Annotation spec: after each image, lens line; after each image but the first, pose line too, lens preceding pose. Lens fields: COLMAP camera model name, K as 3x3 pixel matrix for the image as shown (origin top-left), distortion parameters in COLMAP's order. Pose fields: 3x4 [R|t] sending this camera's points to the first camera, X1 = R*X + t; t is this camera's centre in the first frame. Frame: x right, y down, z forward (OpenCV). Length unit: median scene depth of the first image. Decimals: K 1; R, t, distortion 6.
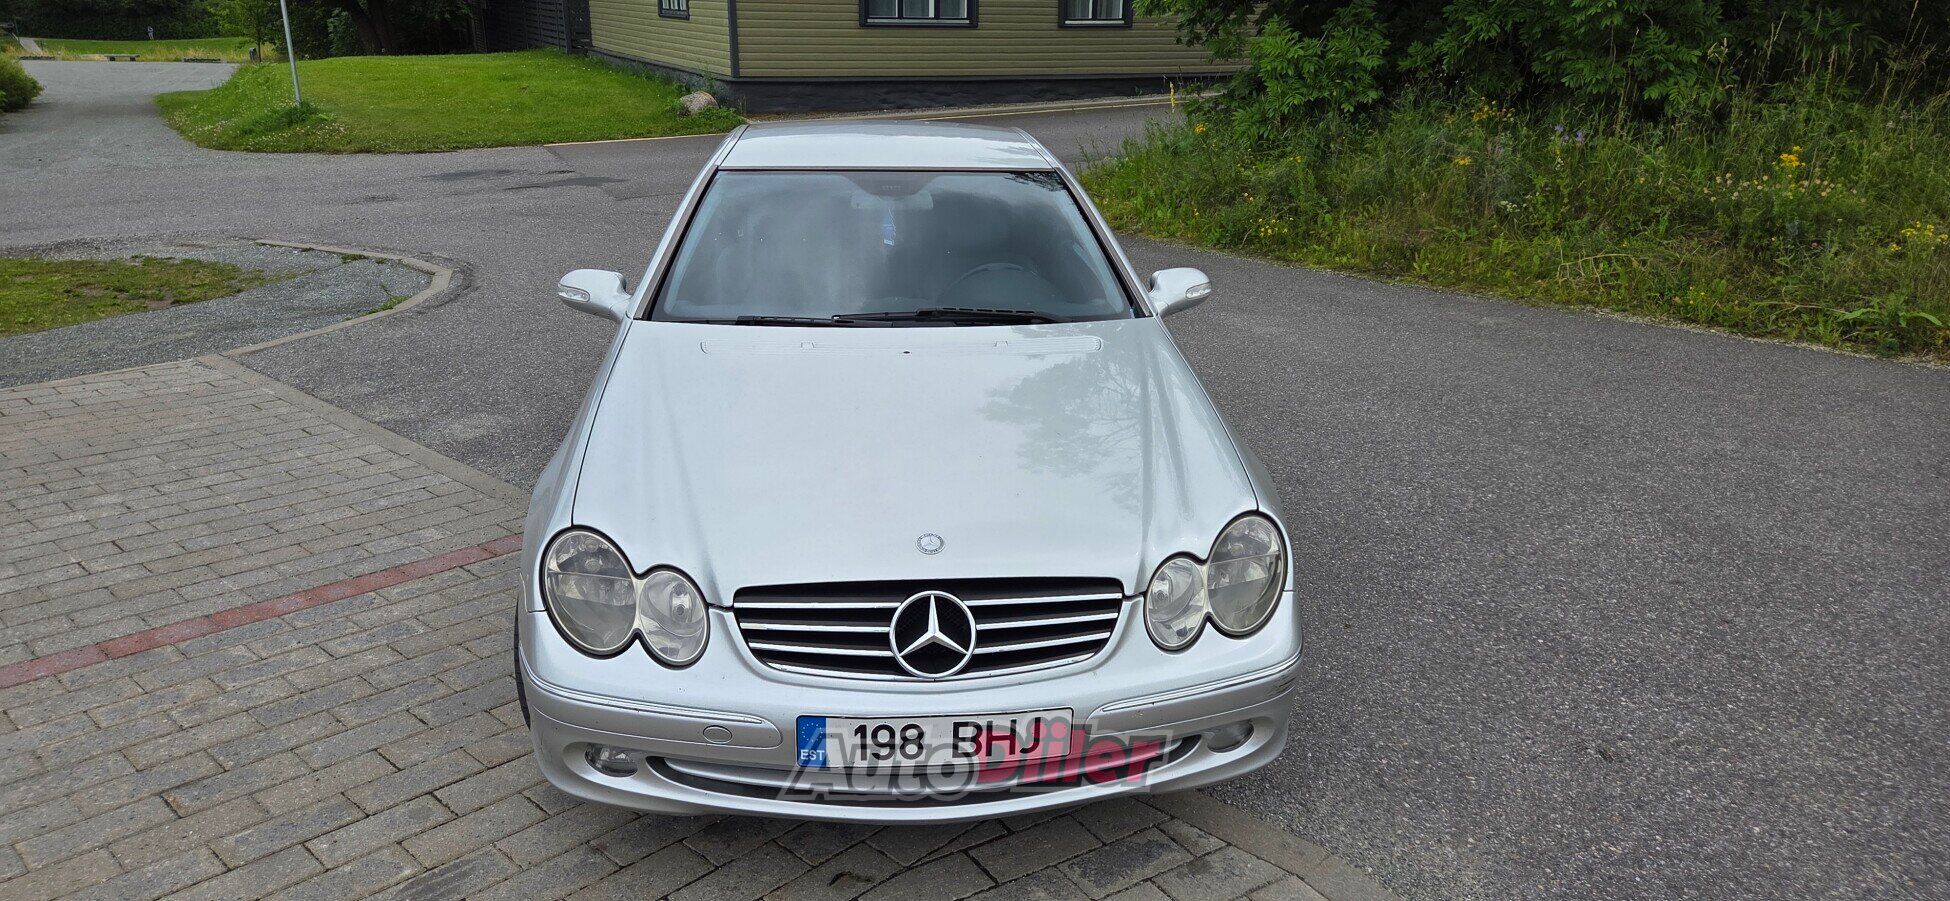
lens RADIAL K [[1288.7, 0, 978.2], [0, 1288.7, 458.6], [0, 0, 1]] dist [0.085675, -0.080663]
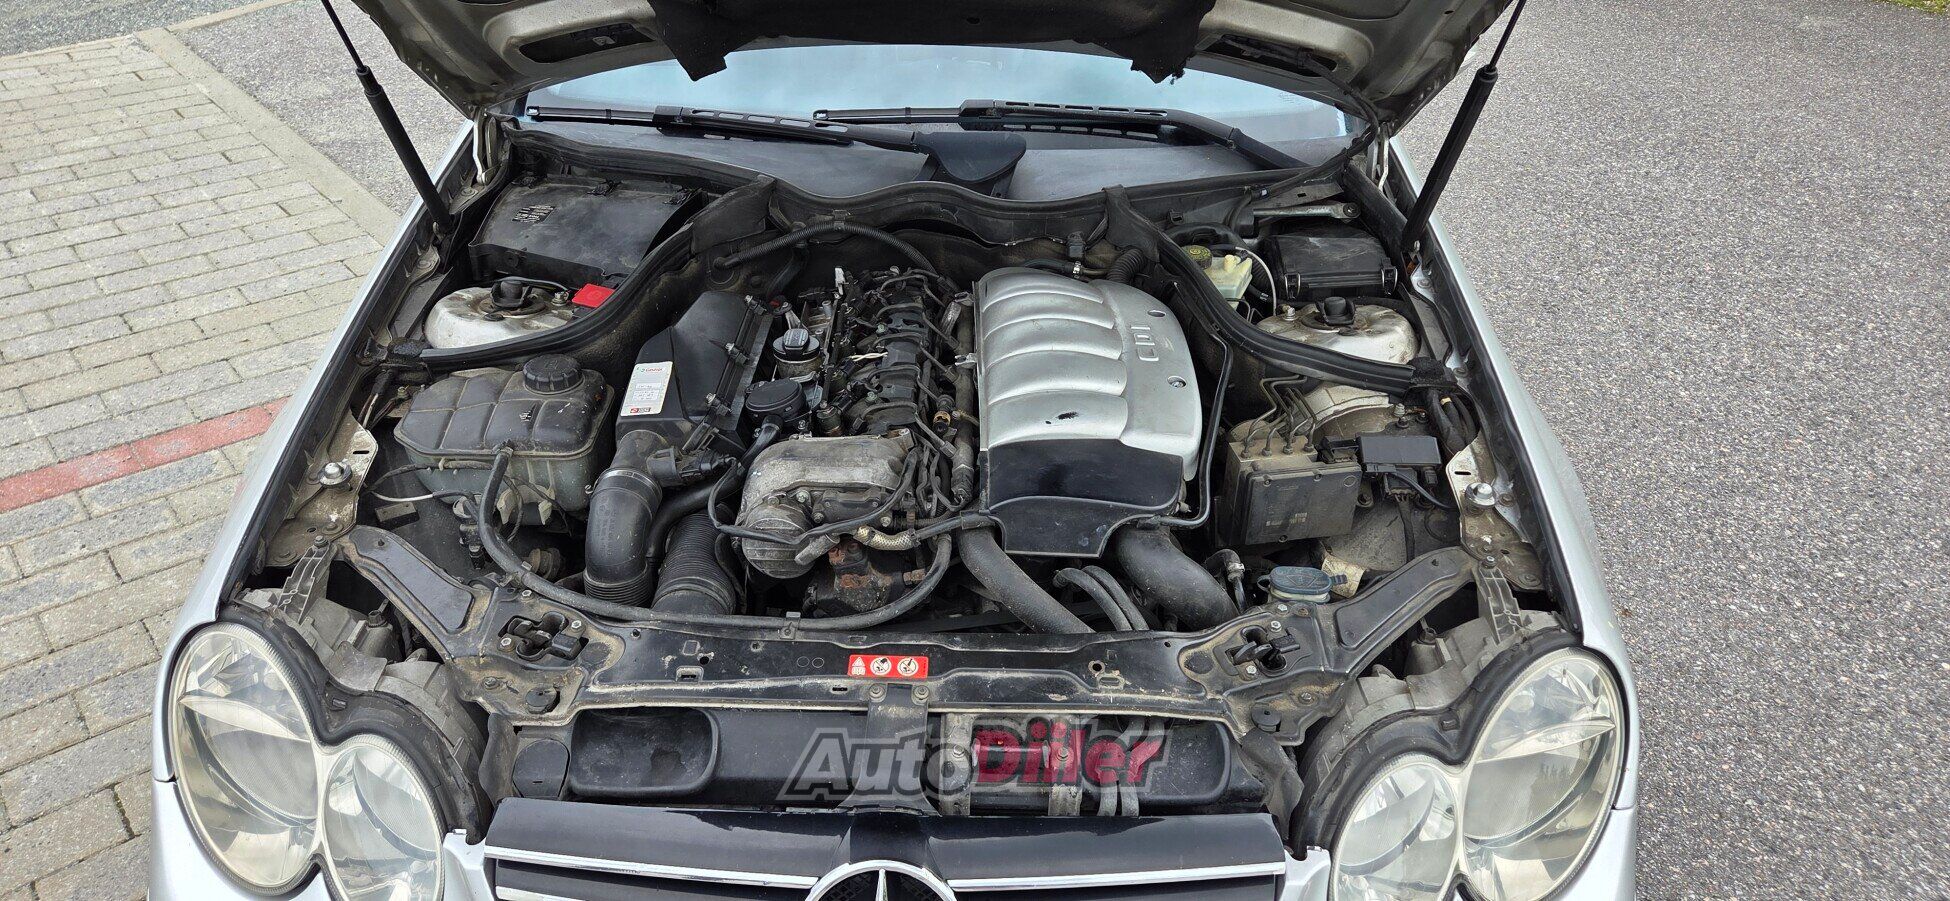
lens RADIAL K [[1288.7, 0, 978.2], [0, 1288.7, 458.6], [0, 0, 1]] dist [0.085675, -0.080663]
pose [[0.993466, 0.064738, -0.093990, 0.017121], [-0.037346, 0.962617, 0.268278, -0.084288], [0.107845, -0.263015, 0.958745, 0.287630]]
